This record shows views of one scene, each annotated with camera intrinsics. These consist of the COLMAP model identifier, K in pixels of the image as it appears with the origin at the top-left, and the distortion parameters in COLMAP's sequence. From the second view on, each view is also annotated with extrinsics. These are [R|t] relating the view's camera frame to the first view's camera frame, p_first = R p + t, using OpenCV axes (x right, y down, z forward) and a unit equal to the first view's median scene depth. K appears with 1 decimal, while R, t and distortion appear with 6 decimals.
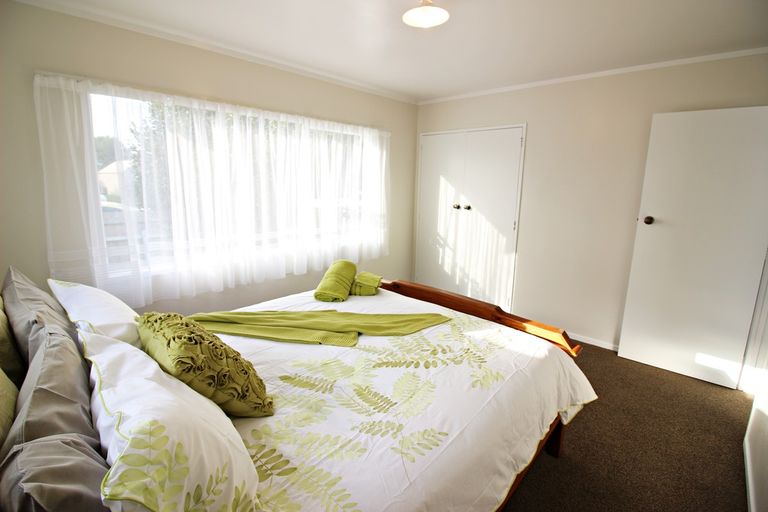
lens RADIAL K [[351.1, 0, 386.7], [0, 351.1, 255.6], [0, 0, 1]] dist [-0.002321, -0.000492]
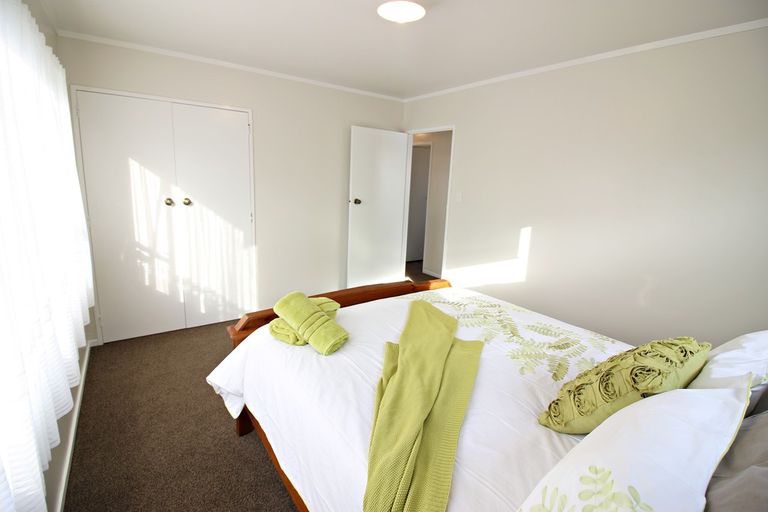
lens RADIAL K [[351.1, 0, 385.2], [0, 351.1, 251.7], [0, 0, 1]] dist [-0.002321, -0.000492]
pose [[0.217783, -0.209298, 0.953292, -0.429016], [0.165530, 0.970507, 0.175261, -0.091538], [-0.961858, 0.119630, 0.246005, 0.387746]]
